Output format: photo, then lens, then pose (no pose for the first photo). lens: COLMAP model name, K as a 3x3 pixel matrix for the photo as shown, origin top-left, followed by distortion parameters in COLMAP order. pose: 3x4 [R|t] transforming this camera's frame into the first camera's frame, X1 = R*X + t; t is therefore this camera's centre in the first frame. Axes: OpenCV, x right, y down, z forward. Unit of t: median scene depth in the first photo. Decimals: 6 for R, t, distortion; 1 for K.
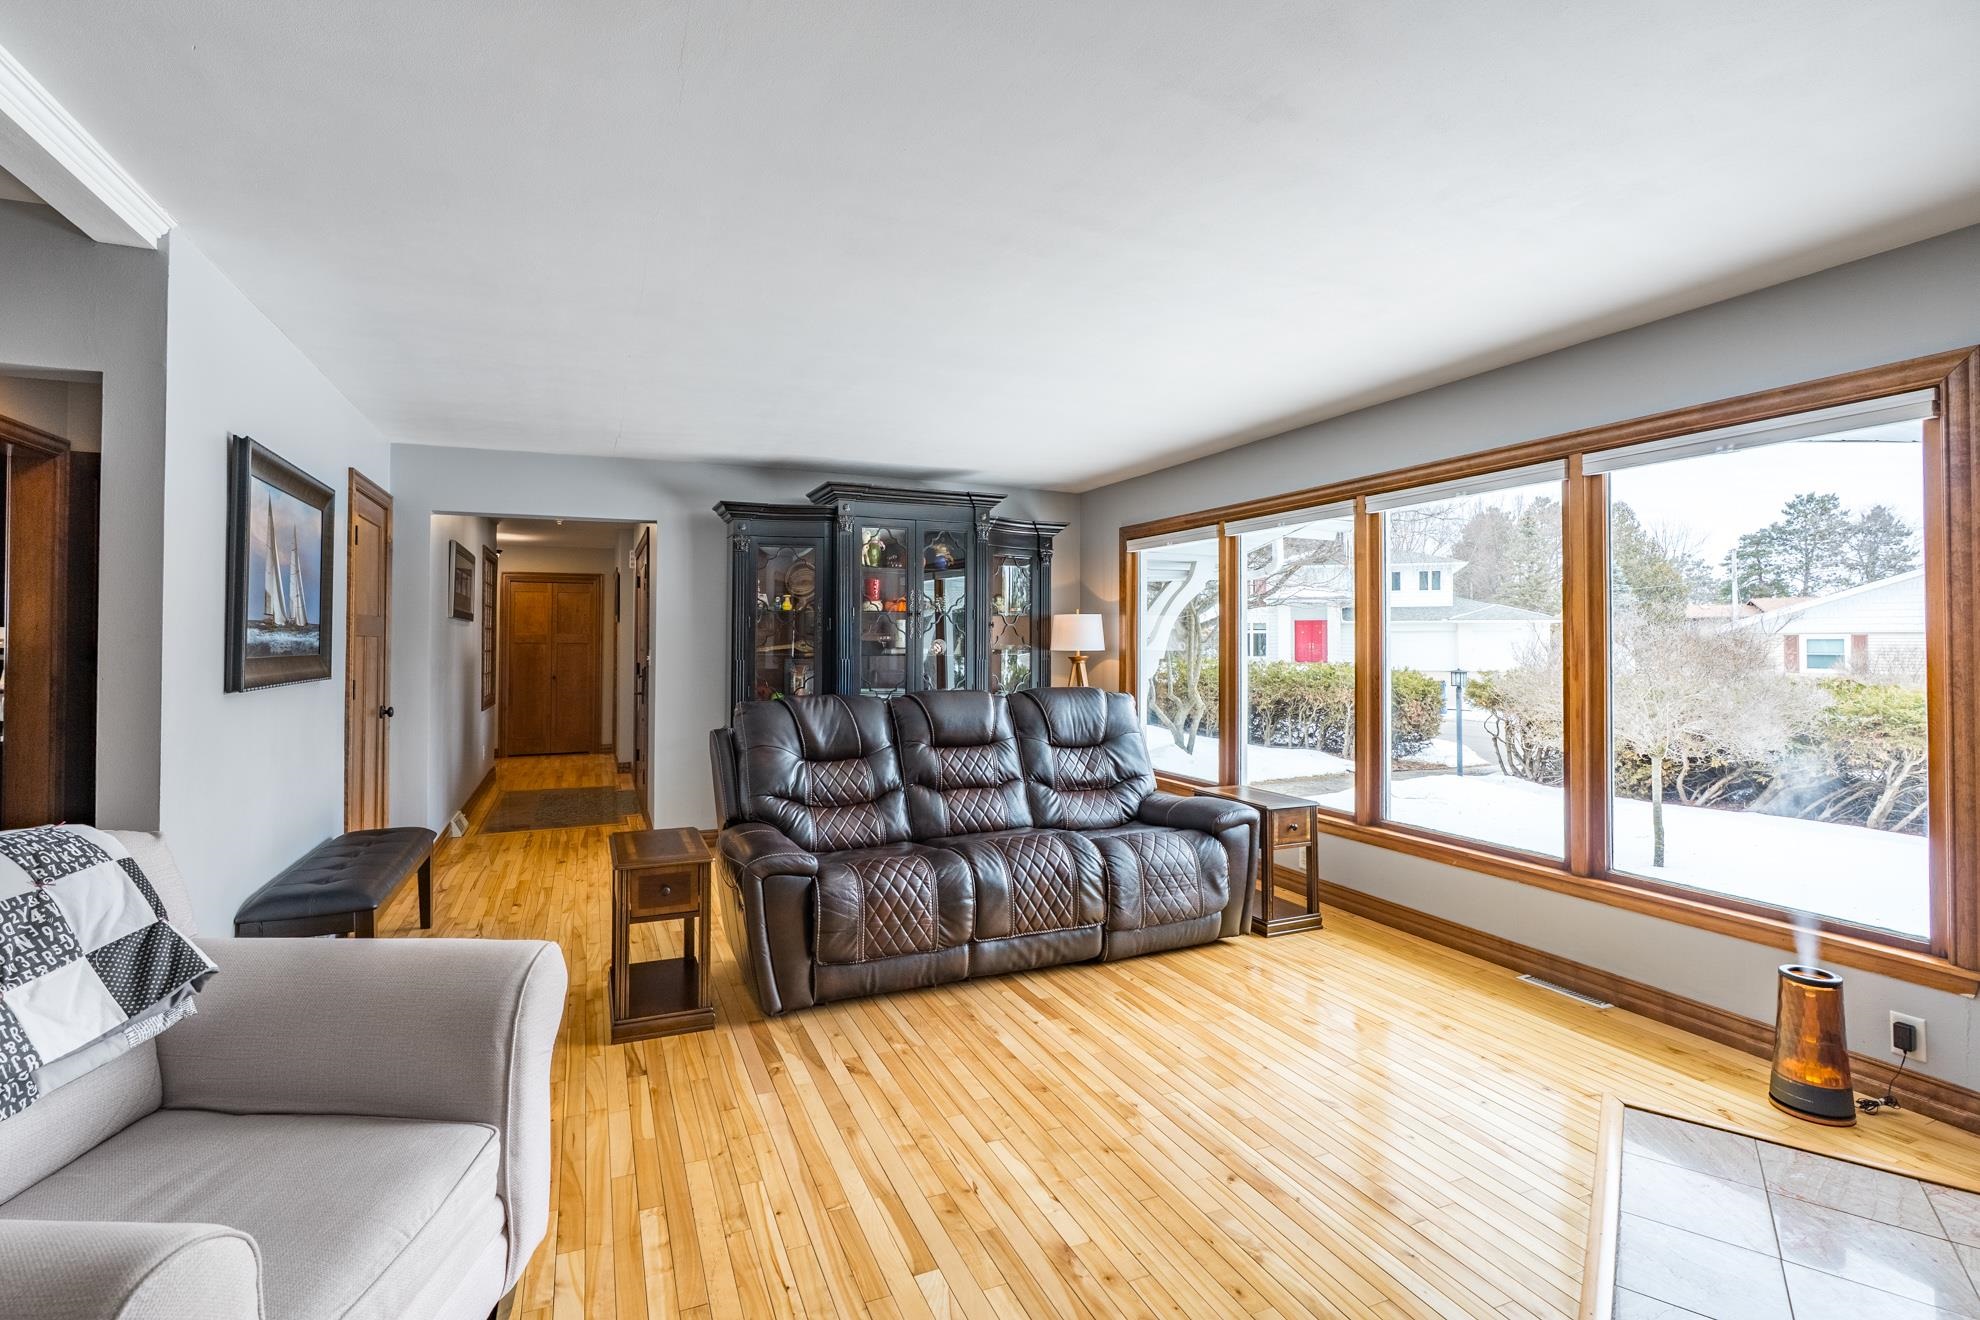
lens RADIAL K [[907.7, 0, 1000.3], [0, 907.7, 639.2], [0, 0, 1]] dist [-0.010594, 0.002527]
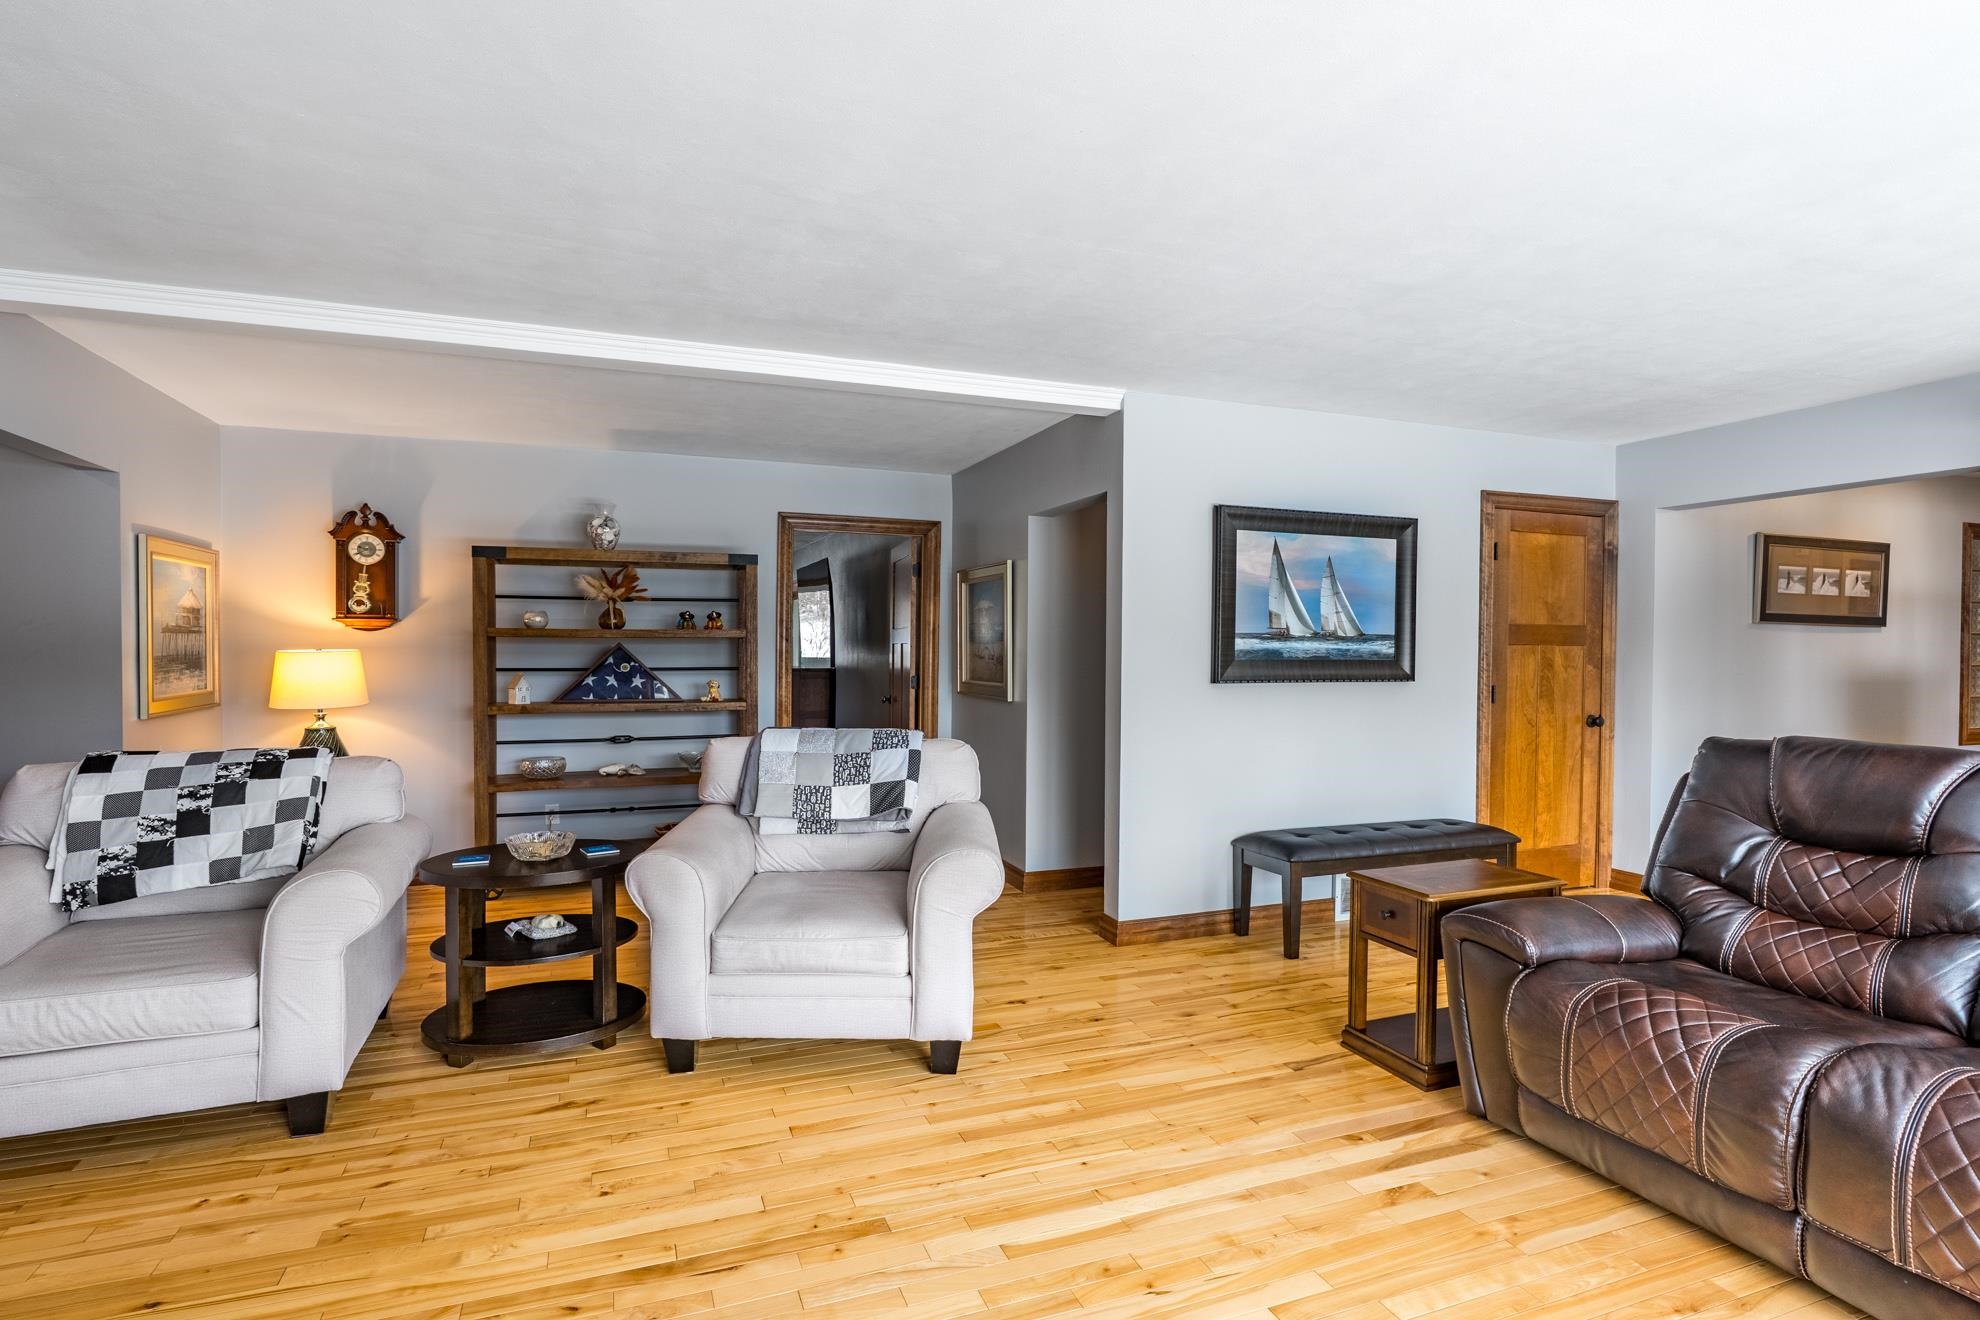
lens RADIAL K [[907.7, 0, 982.3], [0, 907.7, 660.2], [0, 0, 1]] dist [-0.010594, 0.002527]
pose [[-0.015798, 0.011377, -0.999810, 0.599365], [-0.003201, 0.999930, 0.011428, 0.006821], [0.999870, 0.003381, -0.015761, 0.630322]]
